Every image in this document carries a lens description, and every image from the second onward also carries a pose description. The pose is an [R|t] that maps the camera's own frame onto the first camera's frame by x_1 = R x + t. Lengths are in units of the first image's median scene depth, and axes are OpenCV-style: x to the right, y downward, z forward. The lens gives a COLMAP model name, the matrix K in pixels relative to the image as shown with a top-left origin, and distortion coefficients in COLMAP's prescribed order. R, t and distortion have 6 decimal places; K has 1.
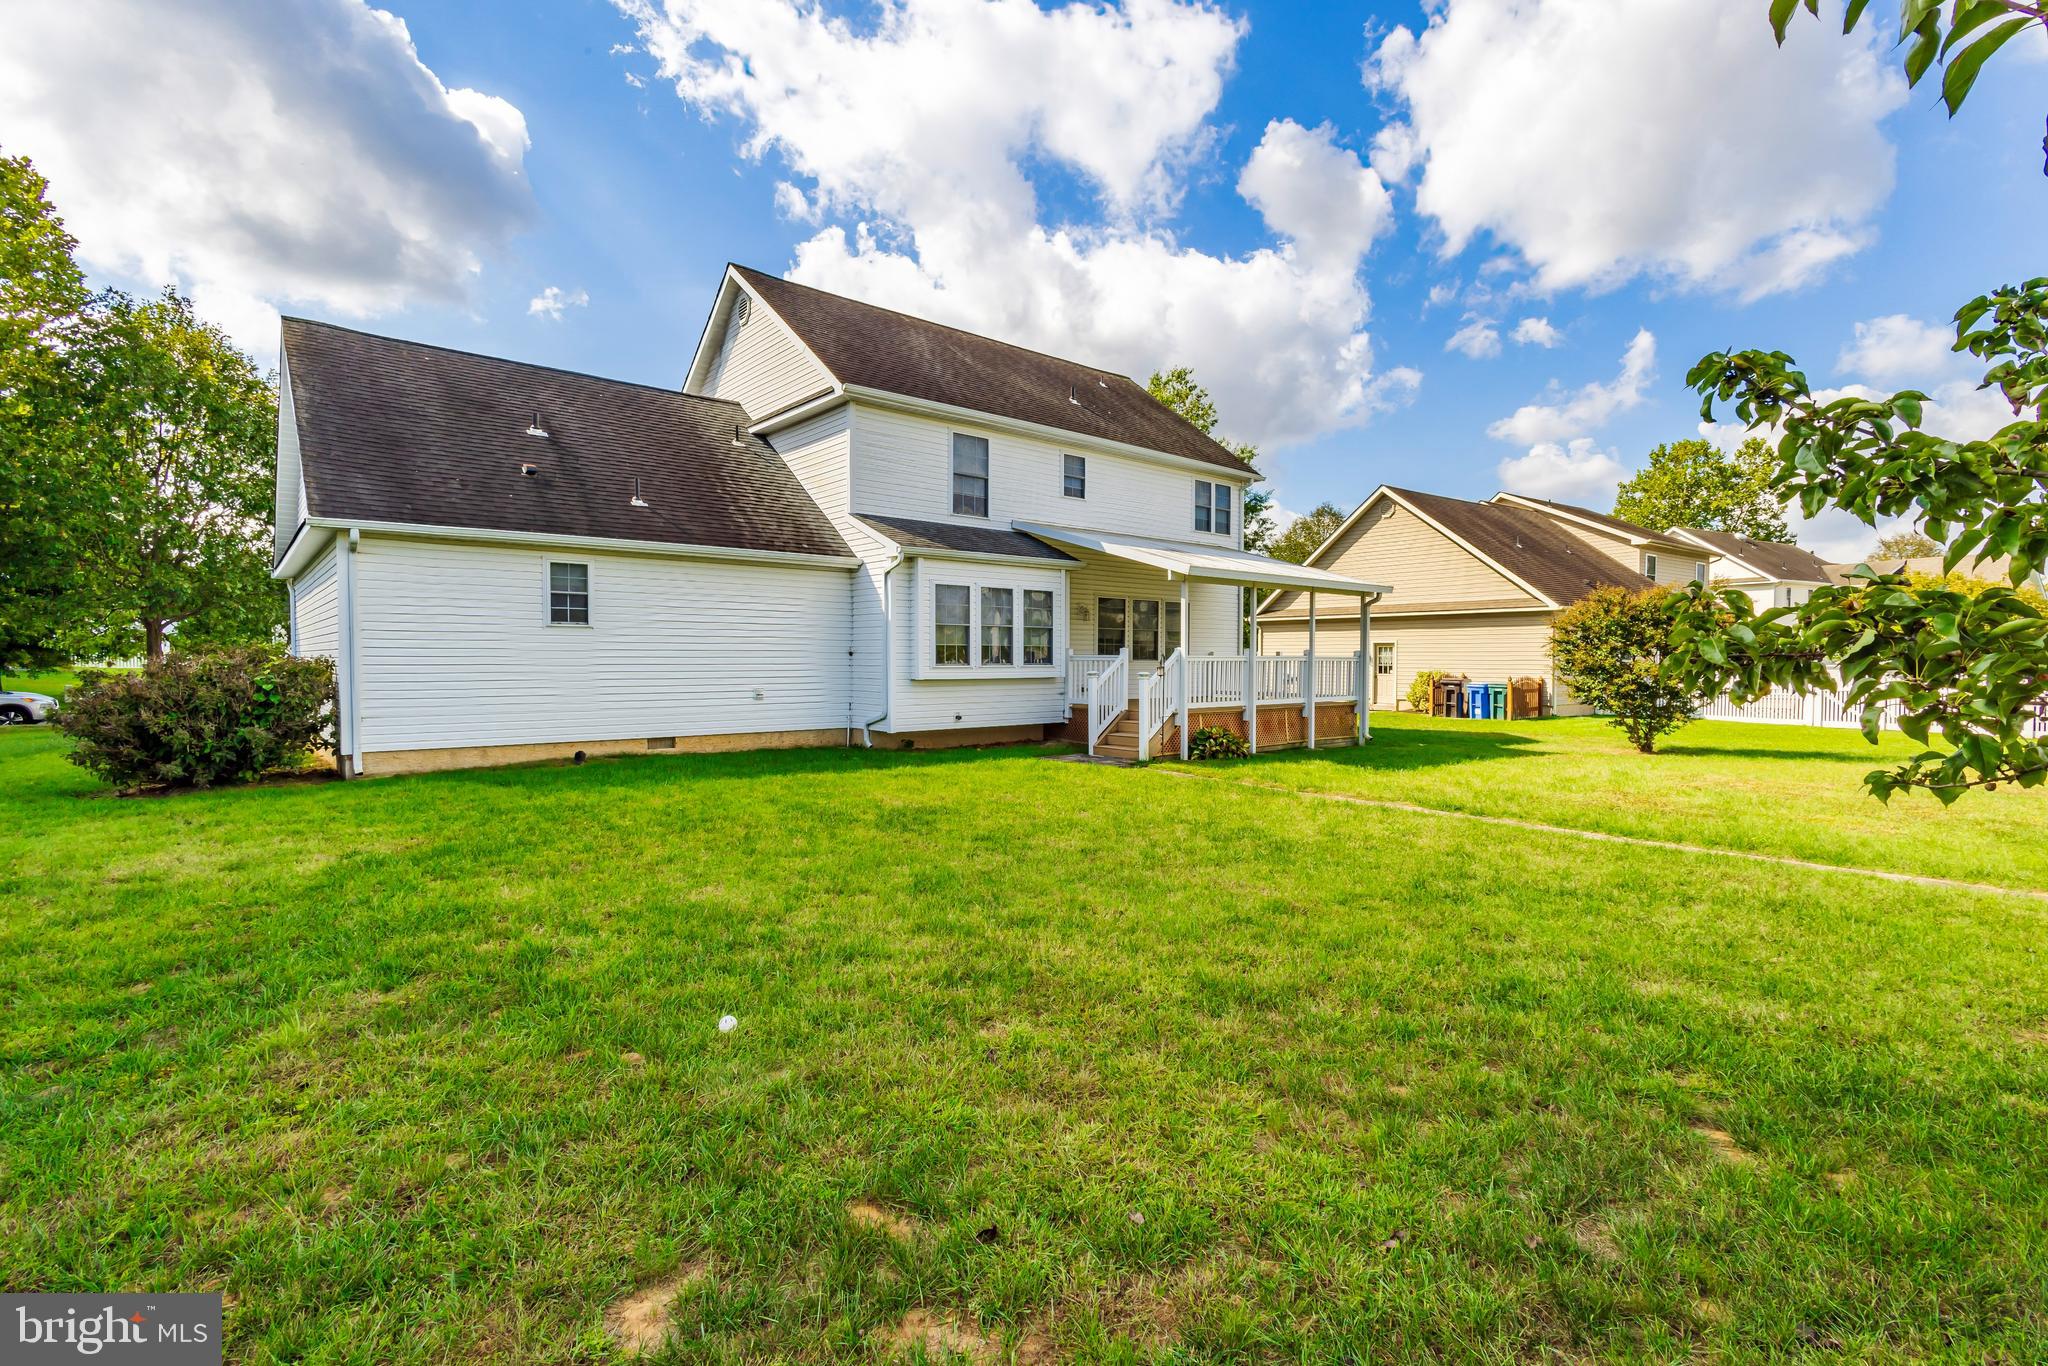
lens RADIAL K [[941.1, 0, 1019.3], [0, 941.1, 687.0], [0, 0, 1]] dist [0.000138, 0.000095]
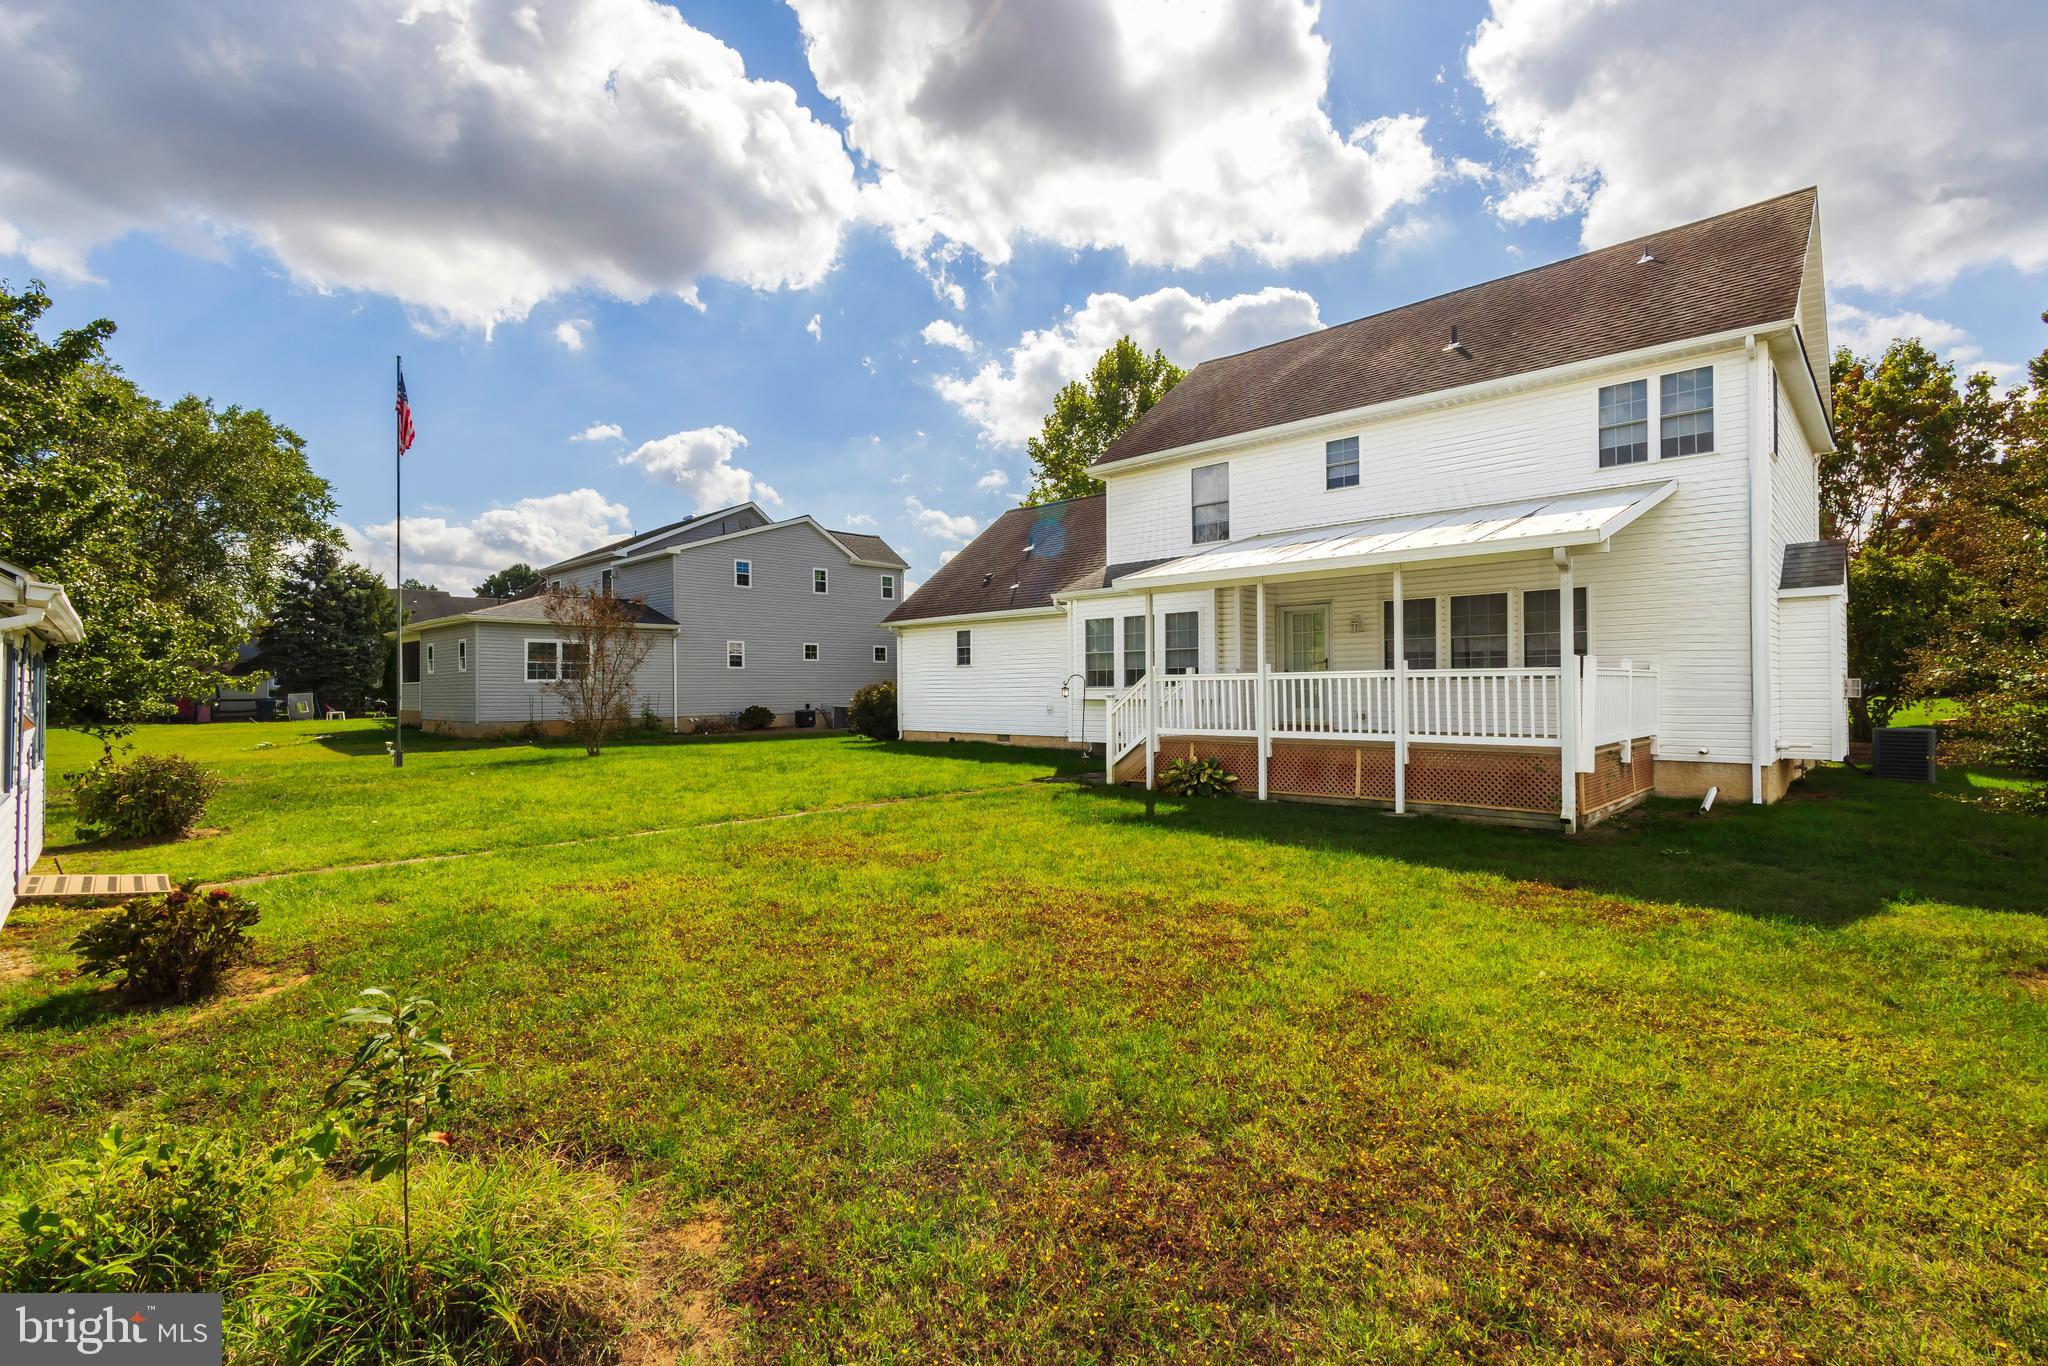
lens RADIAL K [[941.1, 0, 1019.5], [0, 941.1, 682.5], [0, 0, 1]] dist [0.000138, 0.000095]
pose [[0.102431, -0.009848, -0.994691, 1.066254], [-0.020183, 0.999725, -0.011976, -0.013227], [0.994535, 0.021303, 0.102204, 0.774324]]
